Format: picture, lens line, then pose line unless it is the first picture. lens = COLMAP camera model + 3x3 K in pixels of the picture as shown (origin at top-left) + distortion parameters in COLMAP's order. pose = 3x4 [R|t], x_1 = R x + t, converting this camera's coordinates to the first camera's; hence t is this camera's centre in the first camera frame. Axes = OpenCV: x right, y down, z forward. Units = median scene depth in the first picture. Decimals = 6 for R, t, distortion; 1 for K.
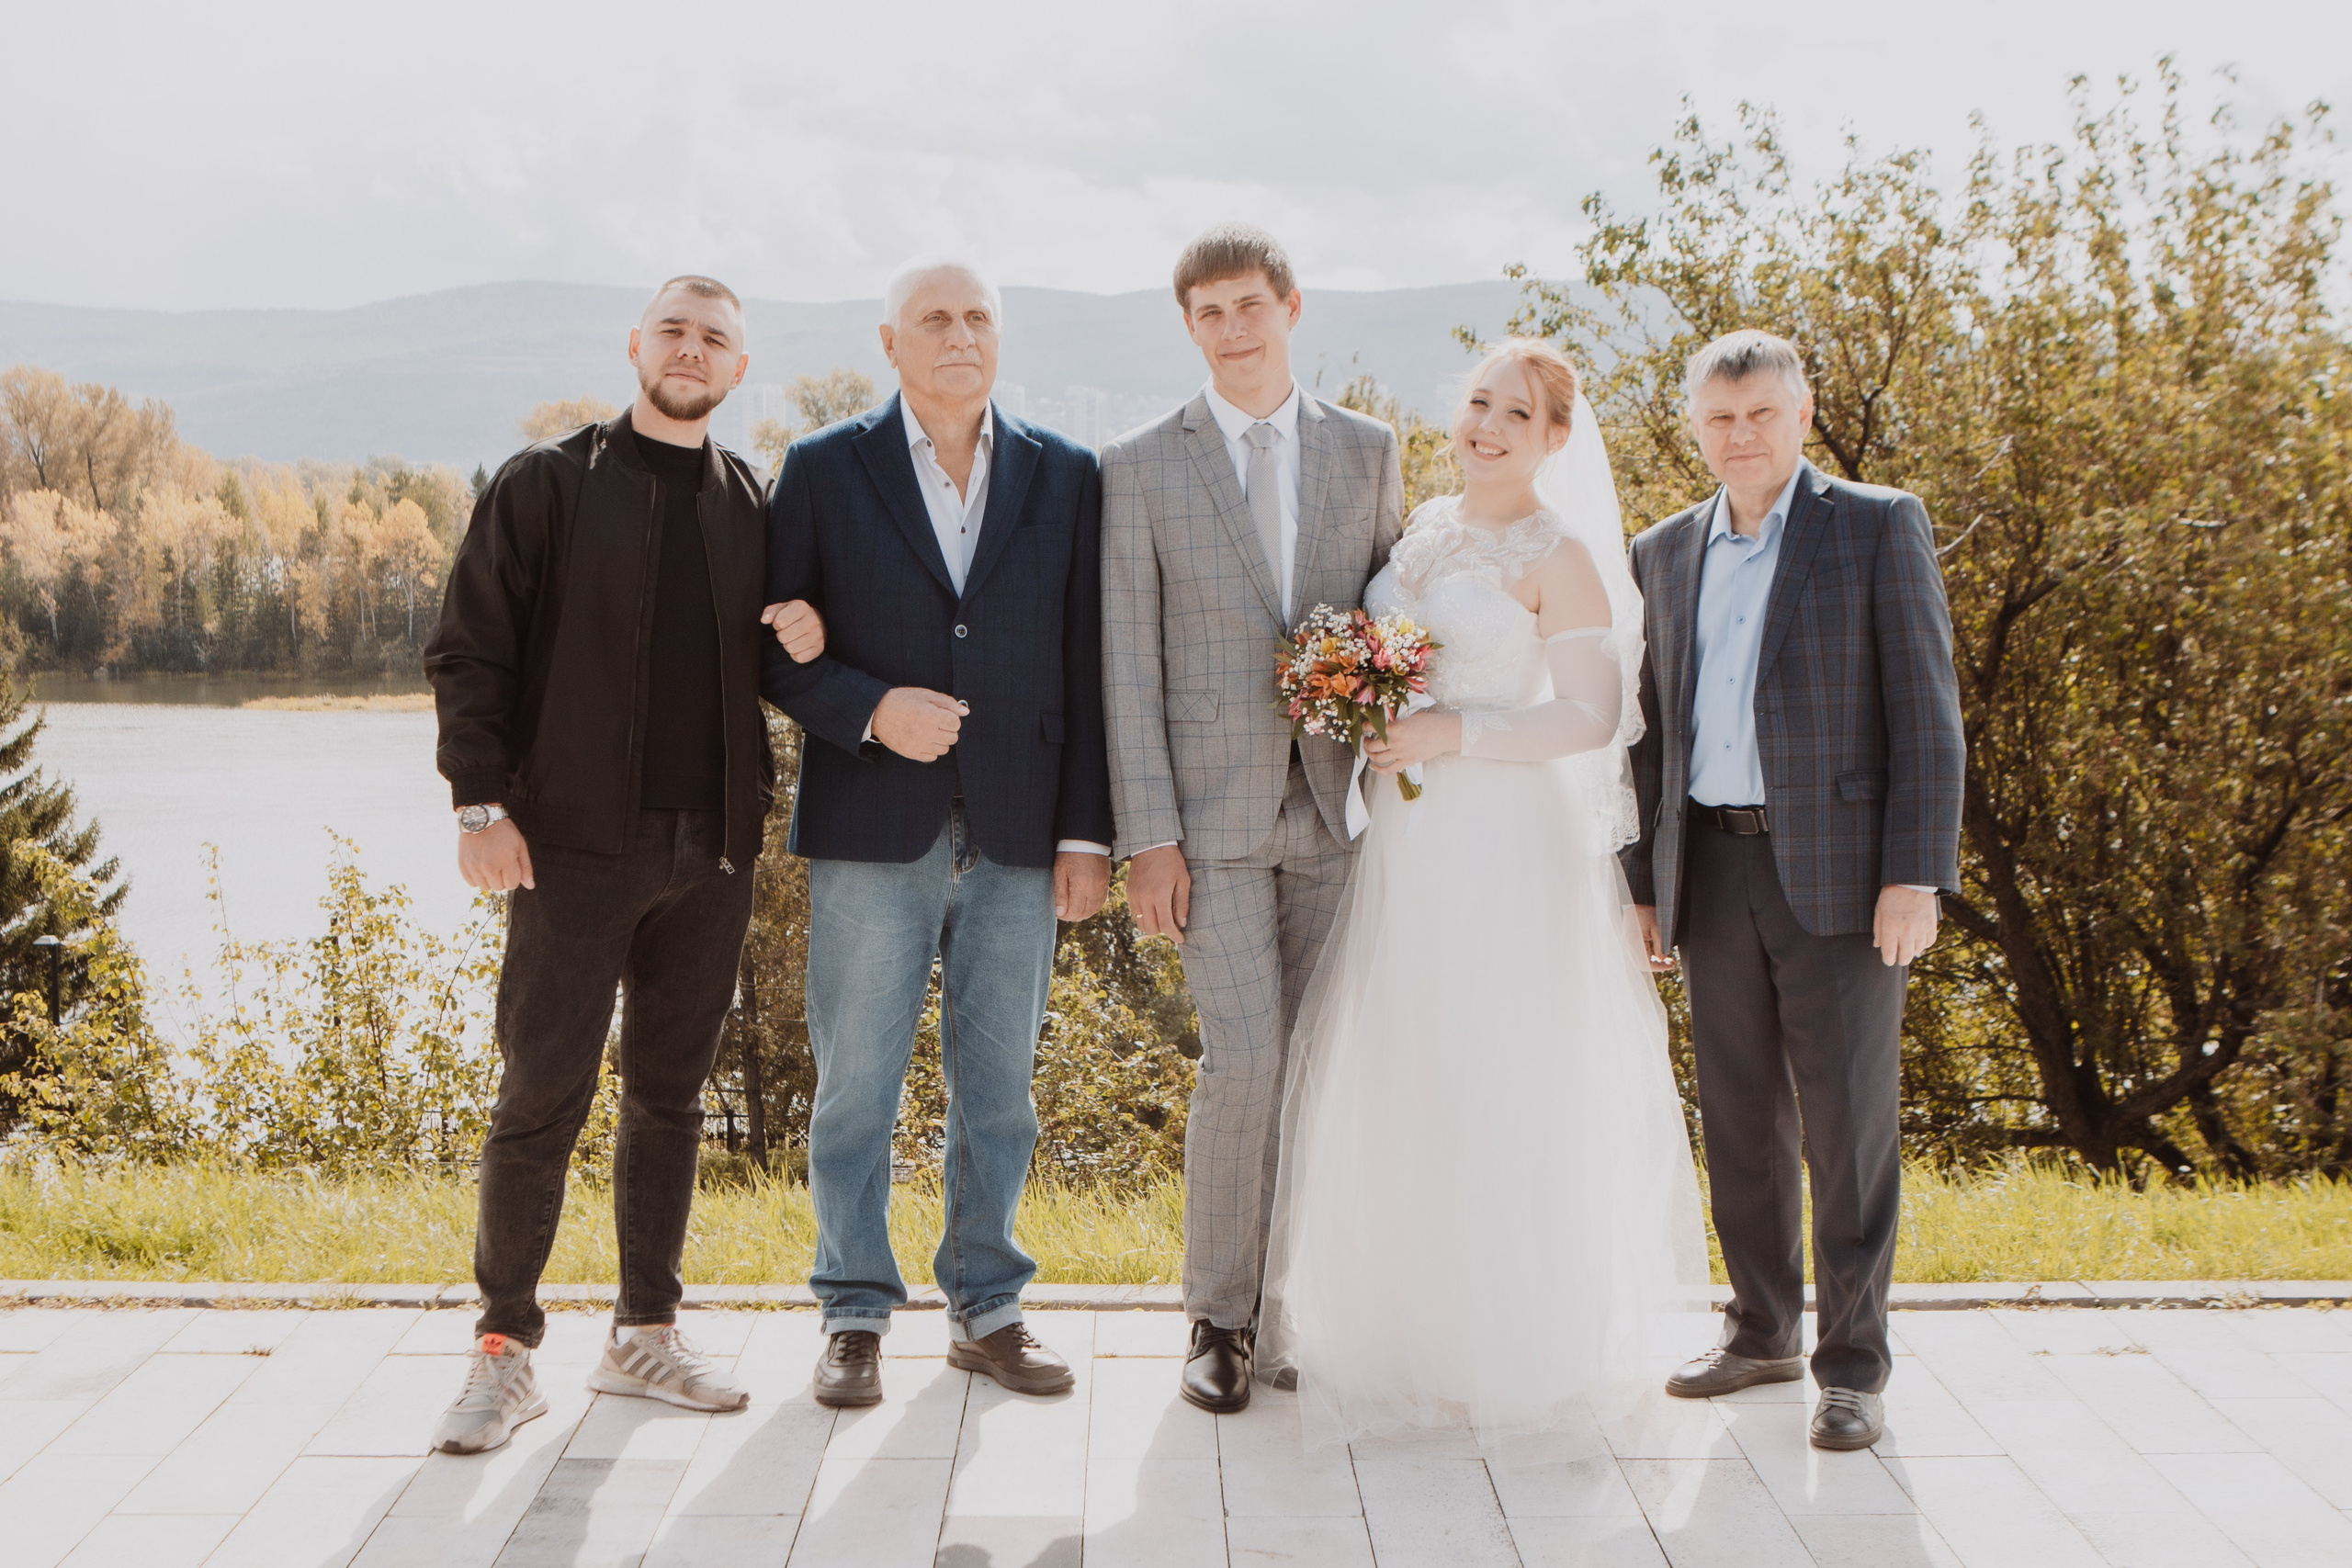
lens RADIAL K [[3325.4, 0, 1176.0], [0, 3325.4, 784.0], [0, 0, 1]] dist [-0.081421, 0.108907]
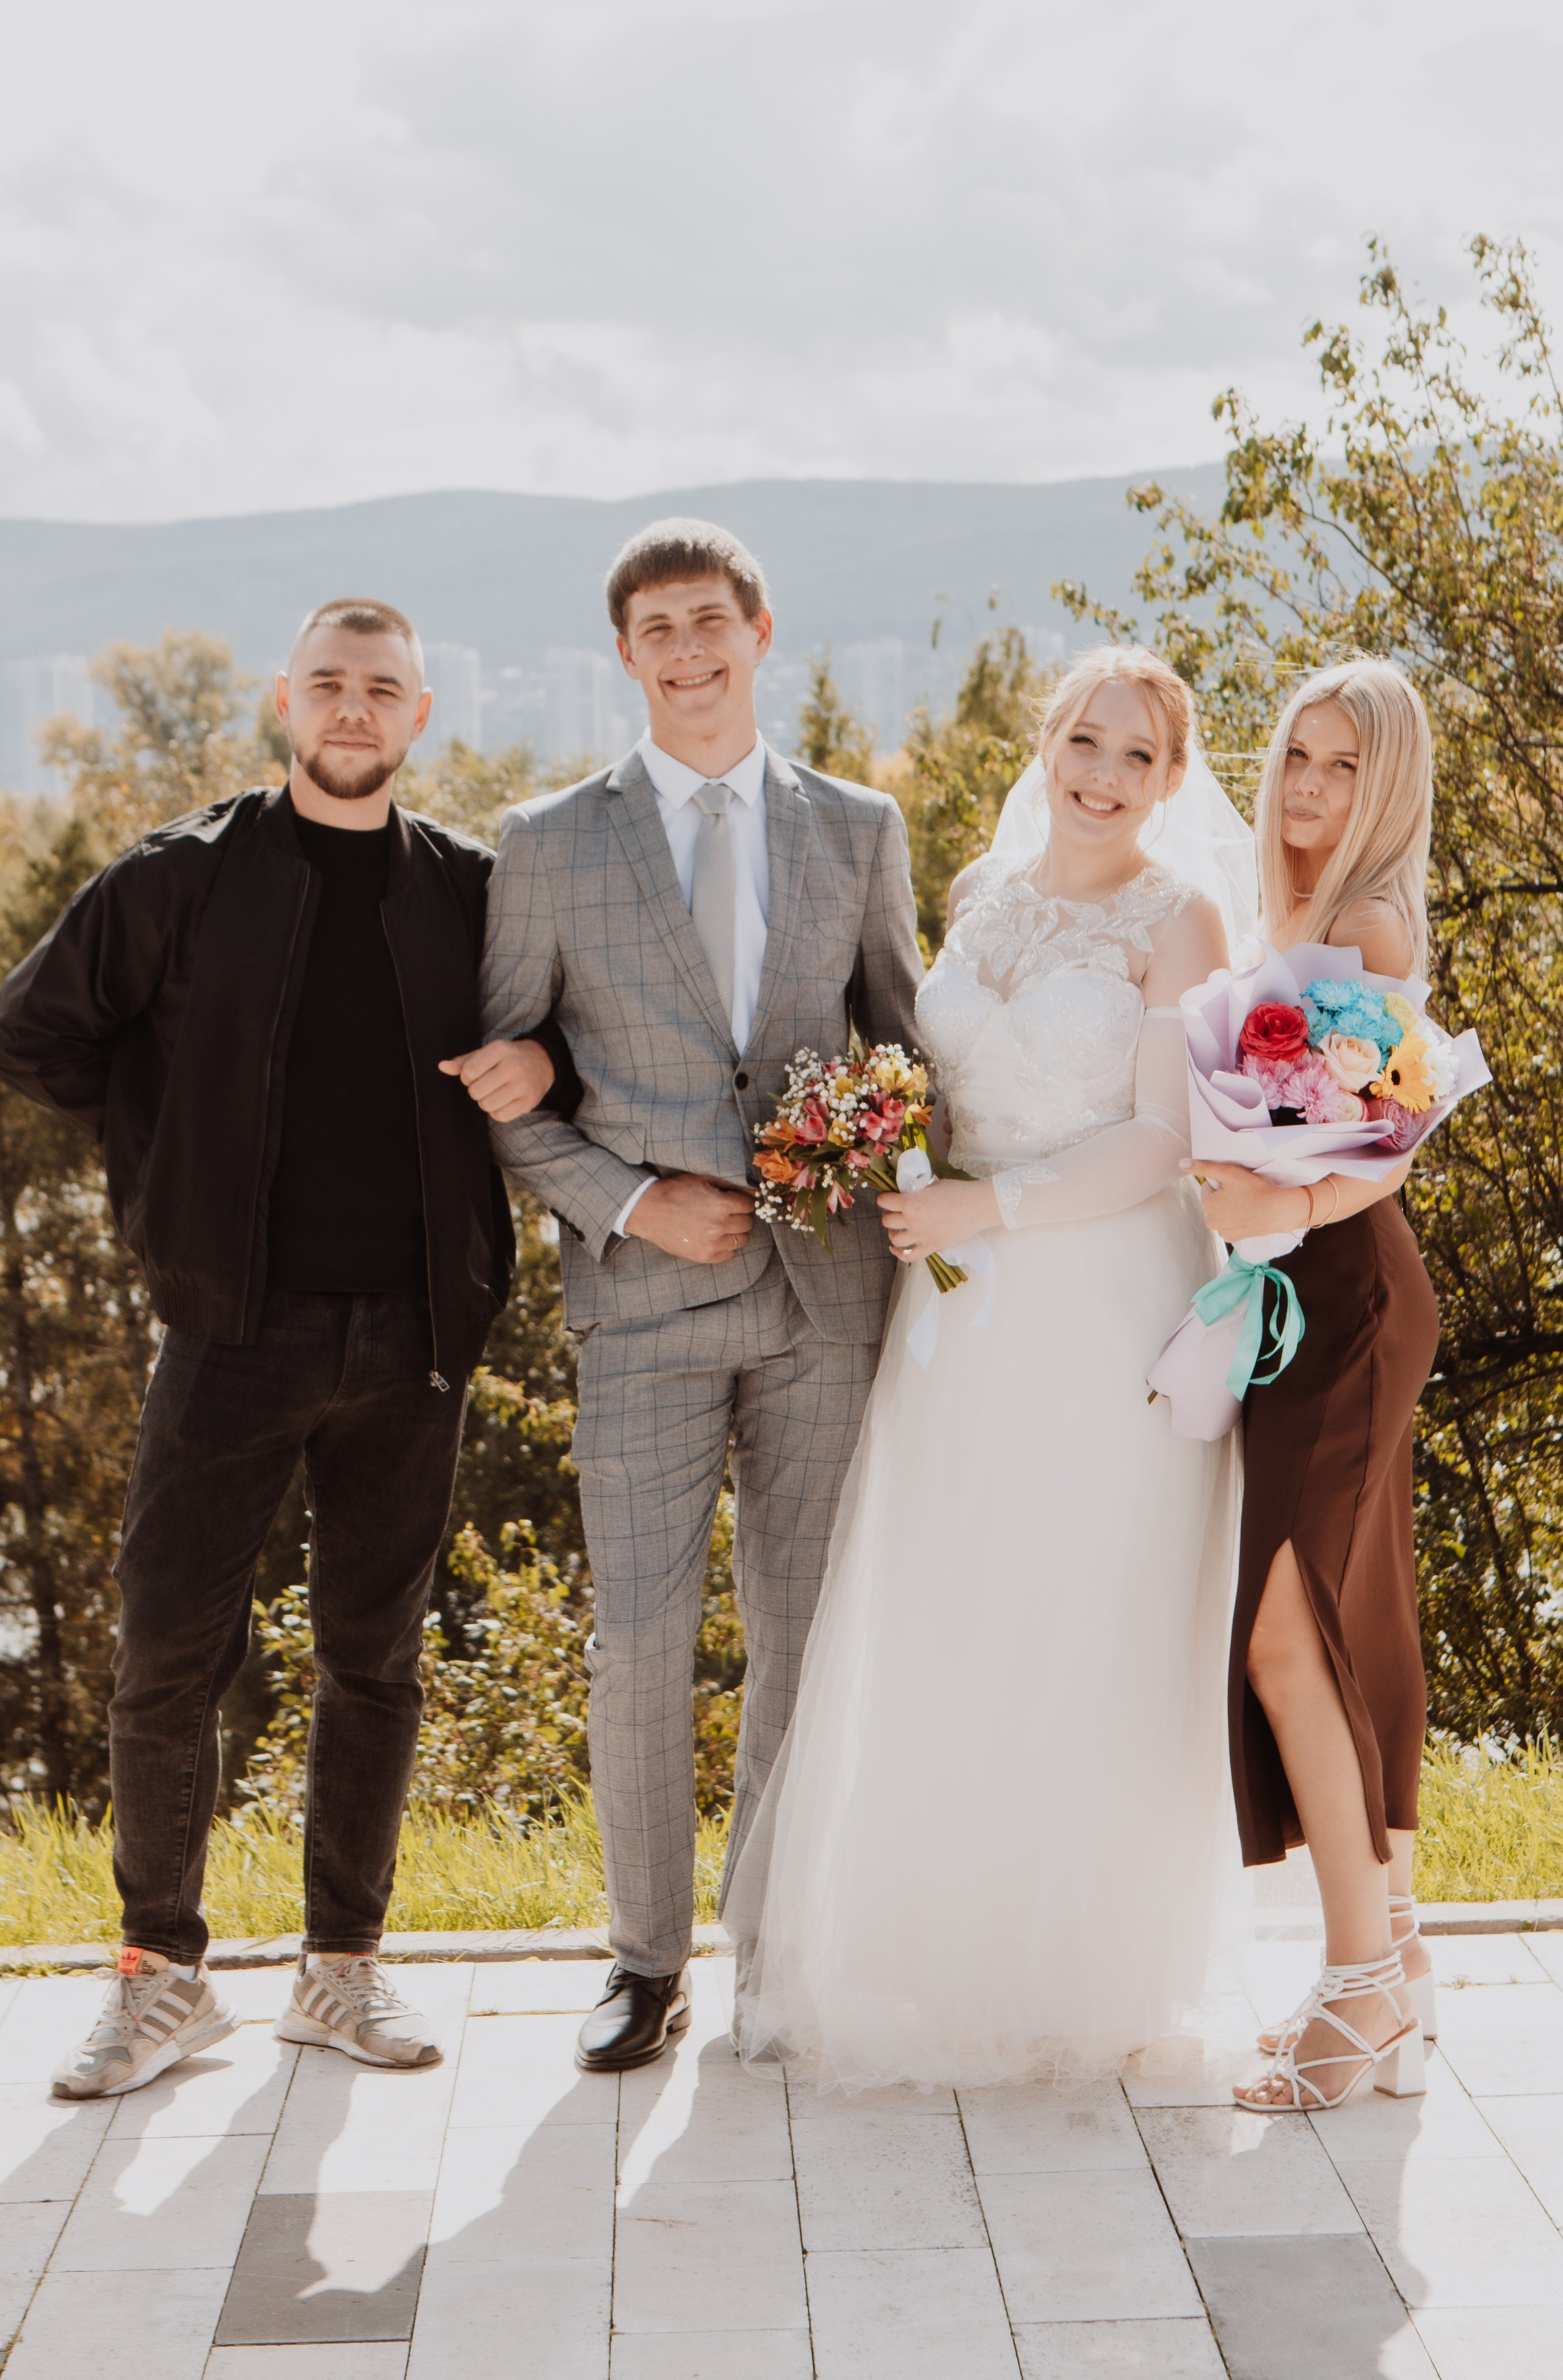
lens RADIAL K [[5418.4, 0, 857.4], [0, 5418.4, 1159.6], [0, 0, 1]] dist [0.031247, -0.456839]
pose [[0.999415, -0.027234, 0.020700, 0.018707], [0.027710, 0.999350, -0.023059, 0.003774], [-0.020059, 0.023619, 0.999520, -0.103275]]
